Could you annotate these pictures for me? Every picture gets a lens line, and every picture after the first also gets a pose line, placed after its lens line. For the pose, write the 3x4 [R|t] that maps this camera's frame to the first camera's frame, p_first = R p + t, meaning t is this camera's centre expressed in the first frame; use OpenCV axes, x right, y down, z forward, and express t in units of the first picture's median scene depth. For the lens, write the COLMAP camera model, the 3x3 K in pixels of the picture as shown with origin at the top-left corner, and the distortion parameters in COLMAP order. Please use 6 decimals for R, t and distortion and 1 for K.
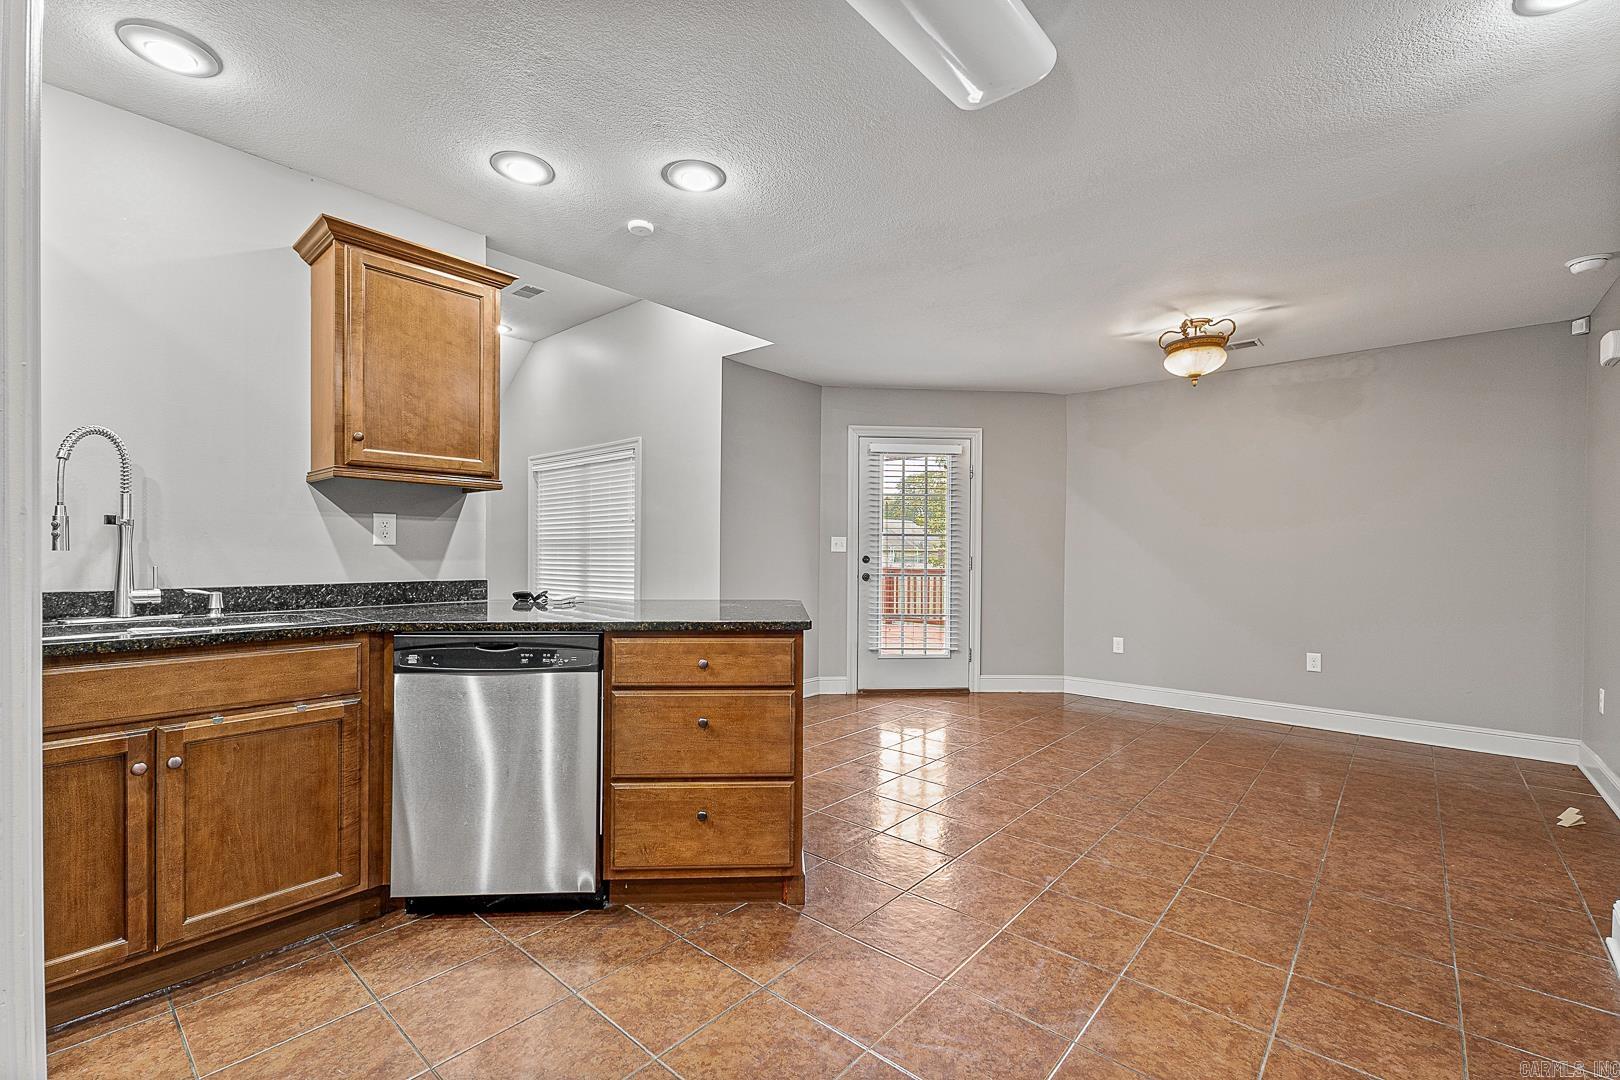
lens RADIAL K [[689.5, 0, 816.9], [0, 689.5, 545.3], [0, 0, 1]] dist [0.011908, -0.000497]
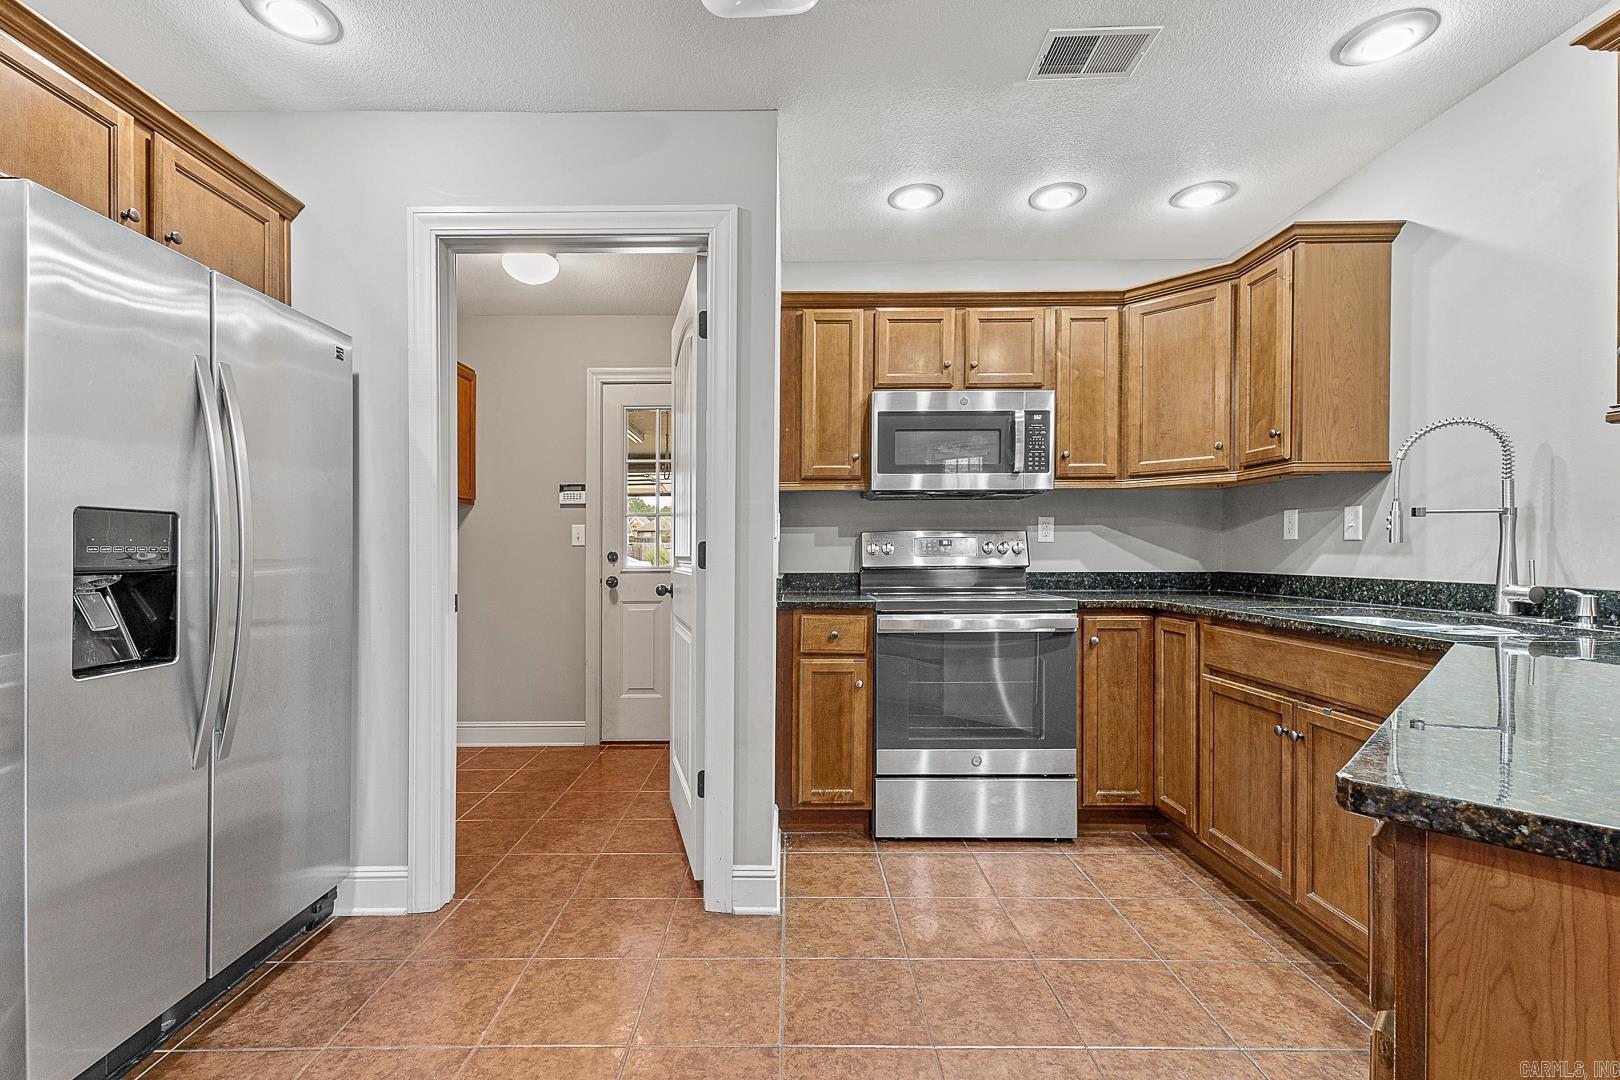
lens RADIAL K [[720.0, 0, 782.7], [0, 720.0, 558.4], [0, 0, 1]] dist [0.014084, 0.000149]
pose [[-0.763270, 0.000797, -0.646079, 0.262327], [-0.000451, 0.999998, 0.001767, 0.021424], [0.646079, 0.001640, -0.763268, 0.856263]]
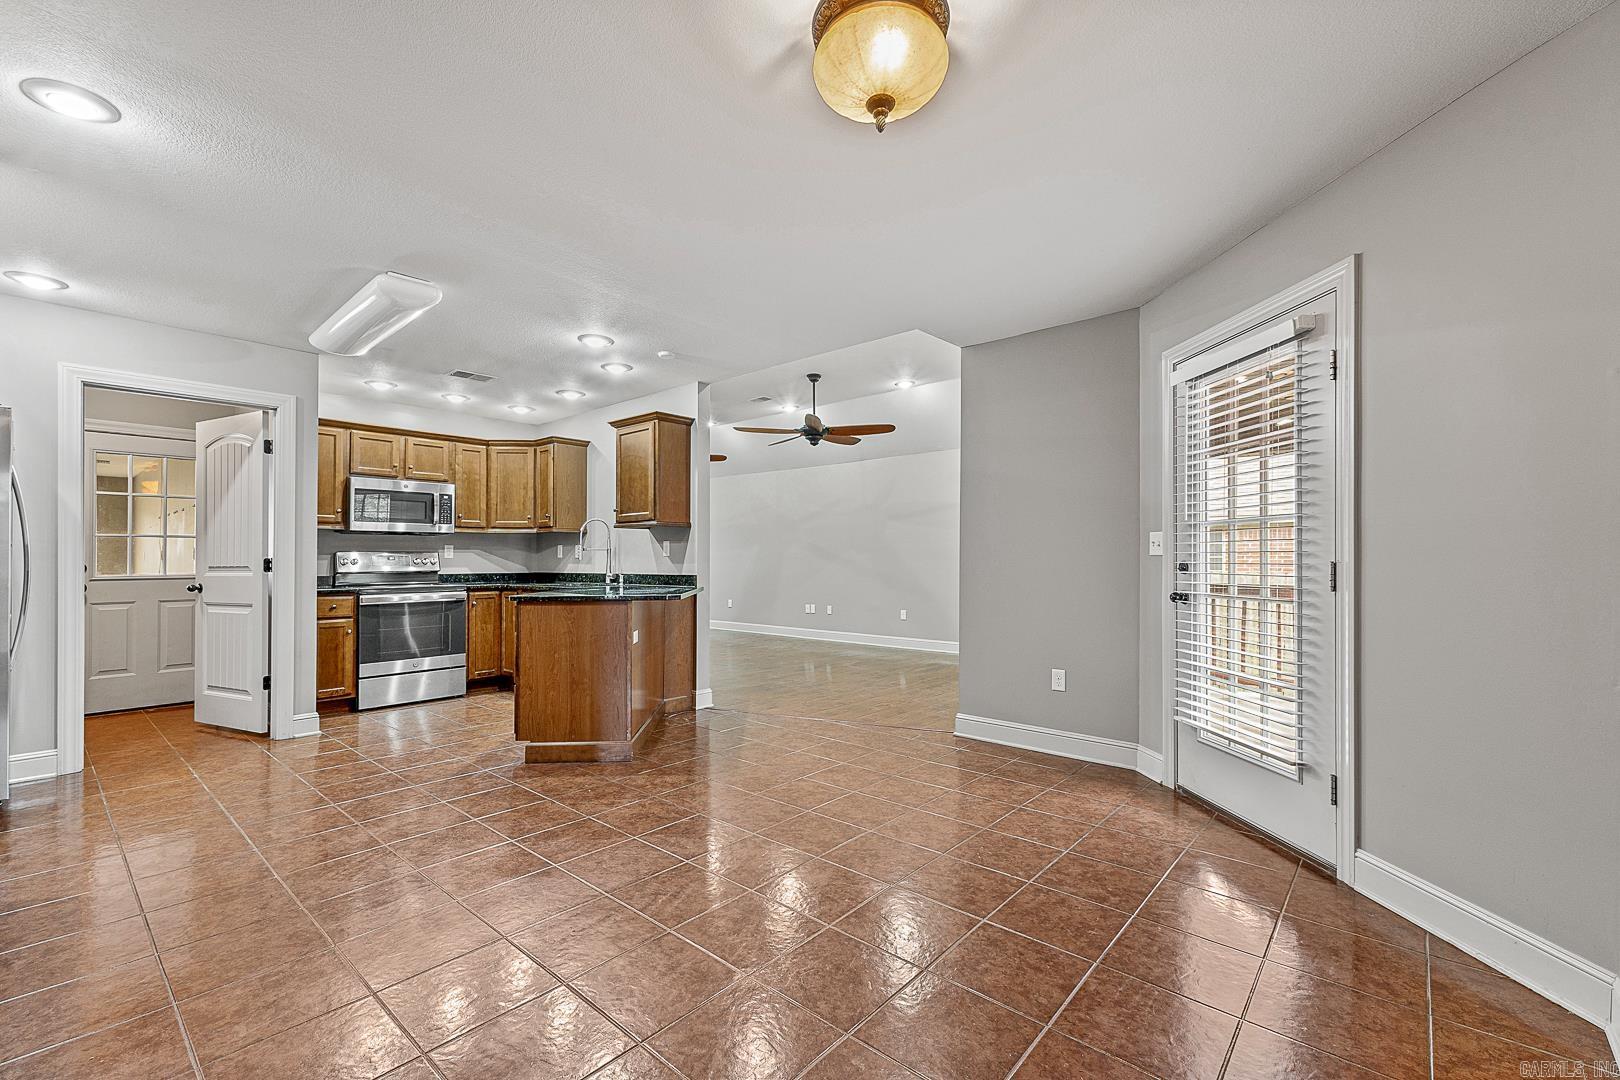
lens RADIAL K [[699.4, 0, 812.4], [0, 699.4, 550.0], [0, 0, 1]] dist [0.015620, -0.000308]
pose [[-0.011800, -0.024426, -0.999632, 1.415867], [0.008935, 0.999659, -0.024532, 0.035610], [0.999890, -0.009221, -0.011578, 1.428132]]
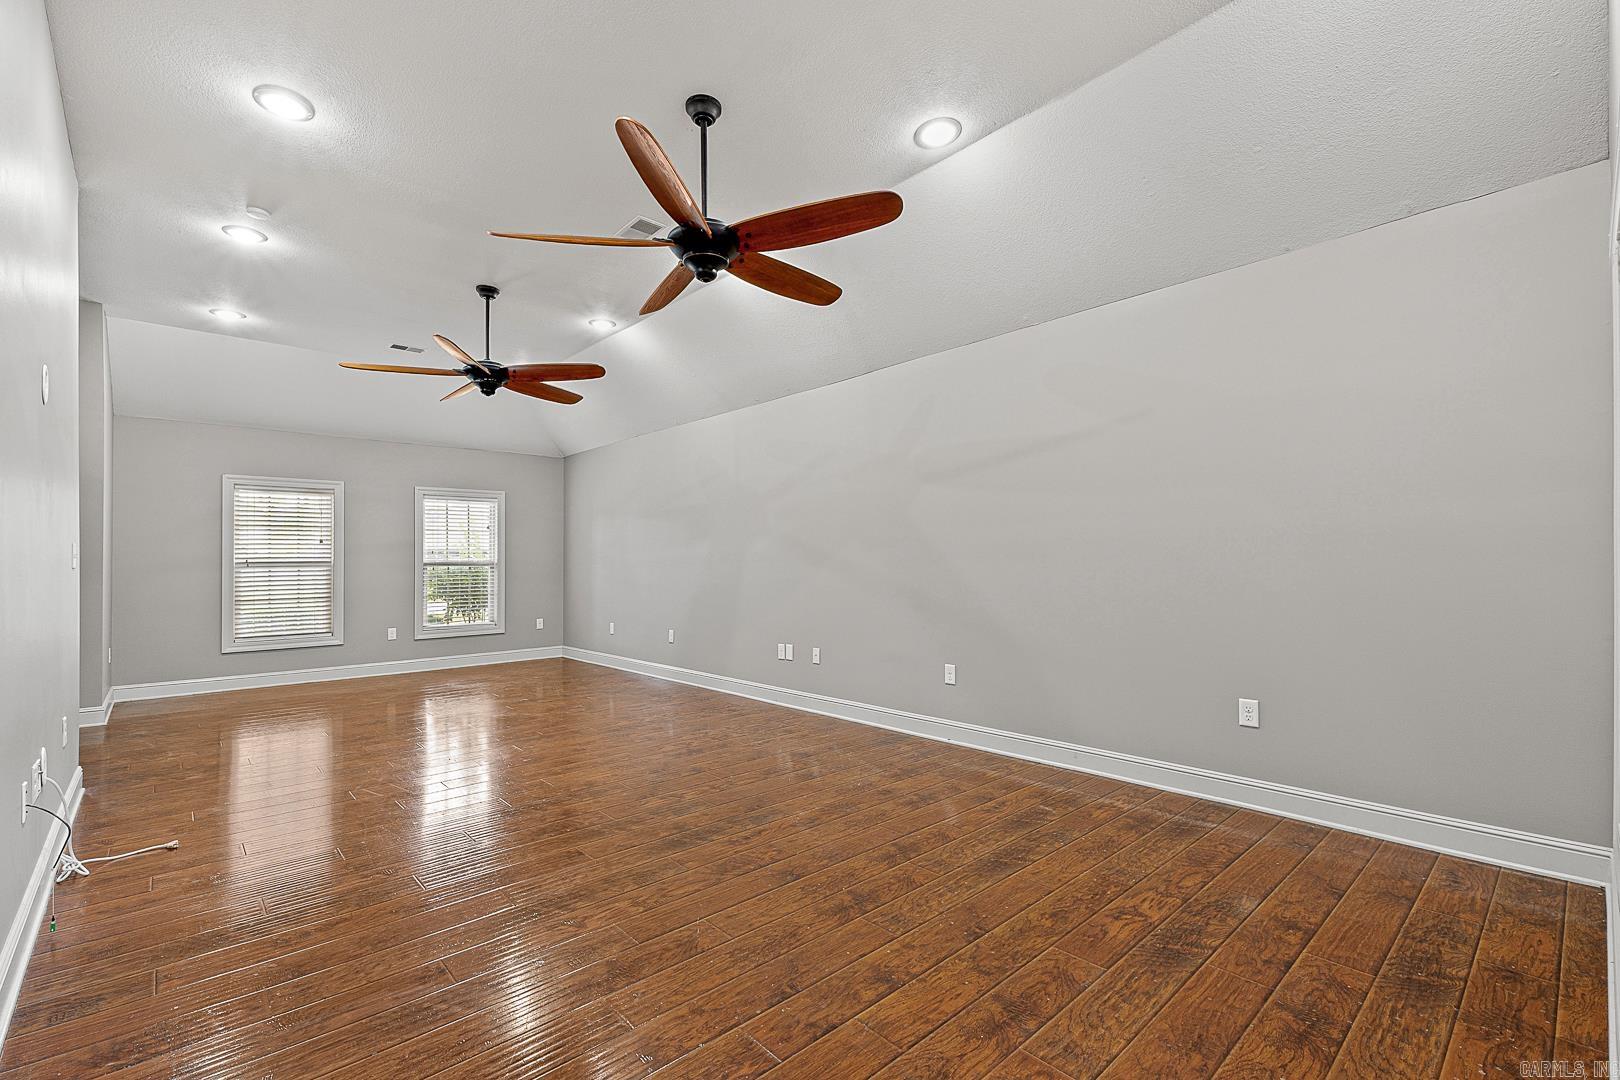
lens RADIAL K [[699.4, 0, 812.4], [0, 699.4, 550.0], [0, 0, 1]] dist [0.015620, -0.000308]
pose [[-0.105589, -0.032581, -0.993876, -0.213933], [0.009981, 0.999378, -0.033821, 0.024156], [0.994360, -0.013491, -0.105198, 1.676428]]
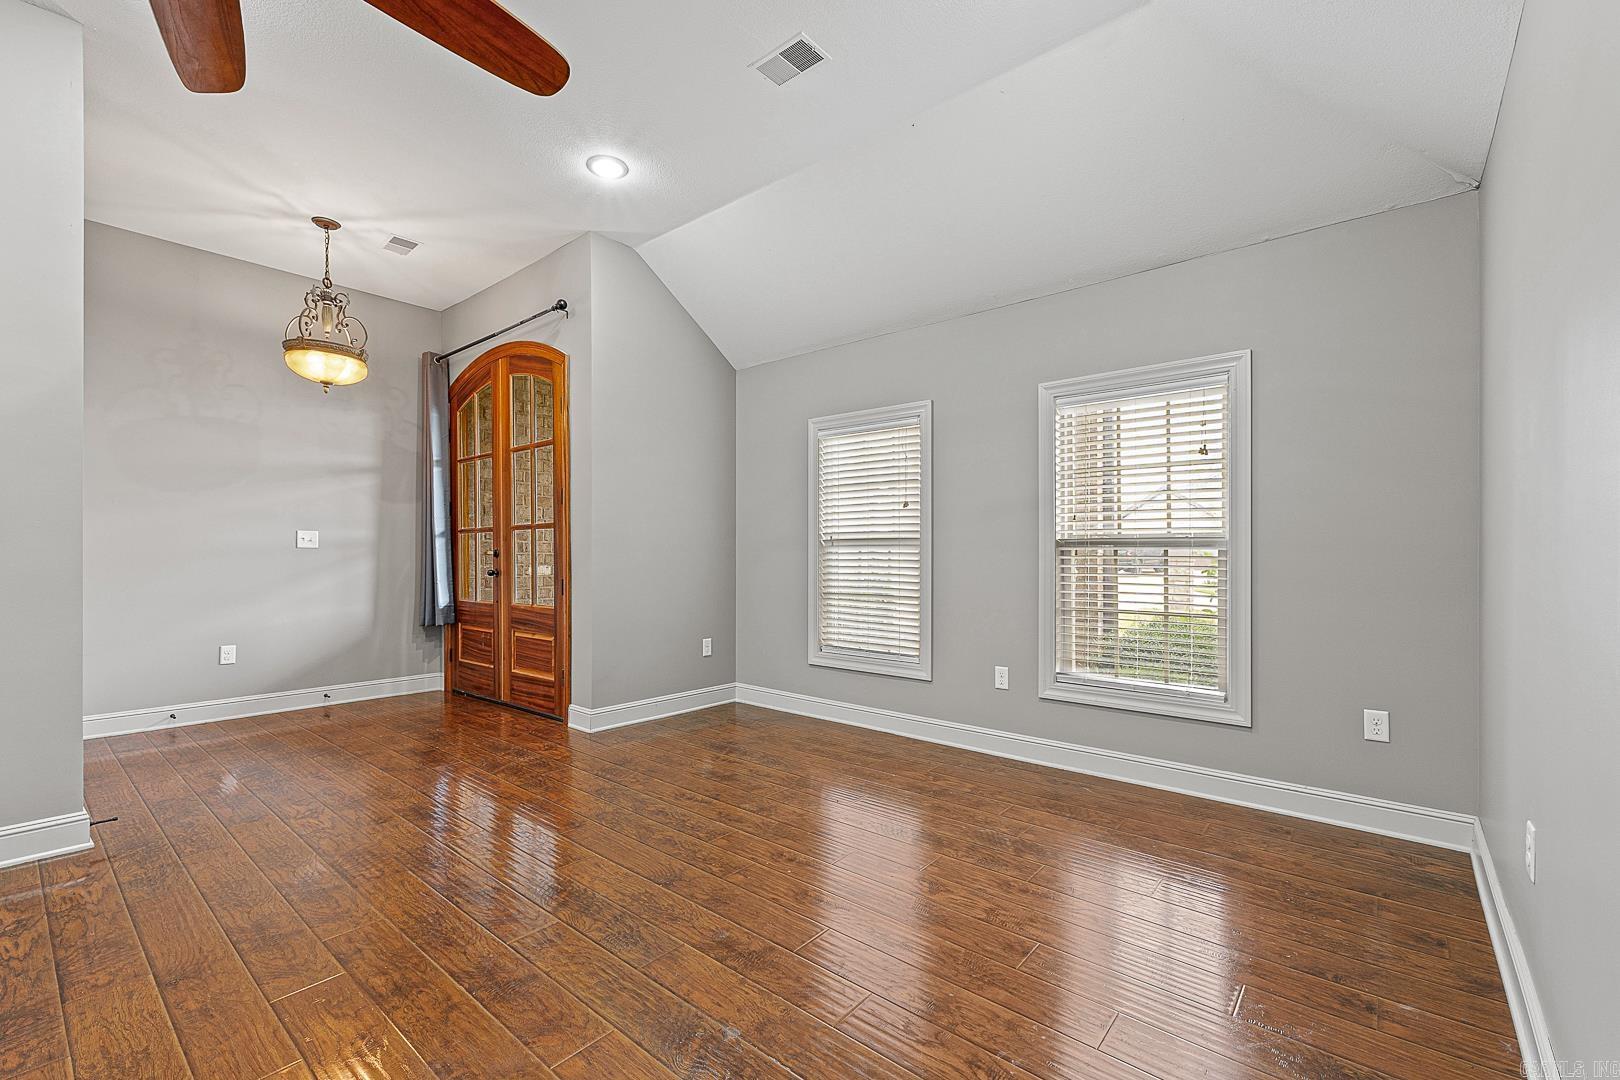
lens RADIAL K [[689.5, 0, 816.9], [0, 689.5, 545.3], [0, 0, 1]] dist [0.011908, -0.000497]
pose [[-0.999806, -0.016052, -0.011384, -2.381566], [-0.015918, 0.999805, -0.011729, -0.002019], [0.011571, -0.011546, -0.999866, 1.143209]]
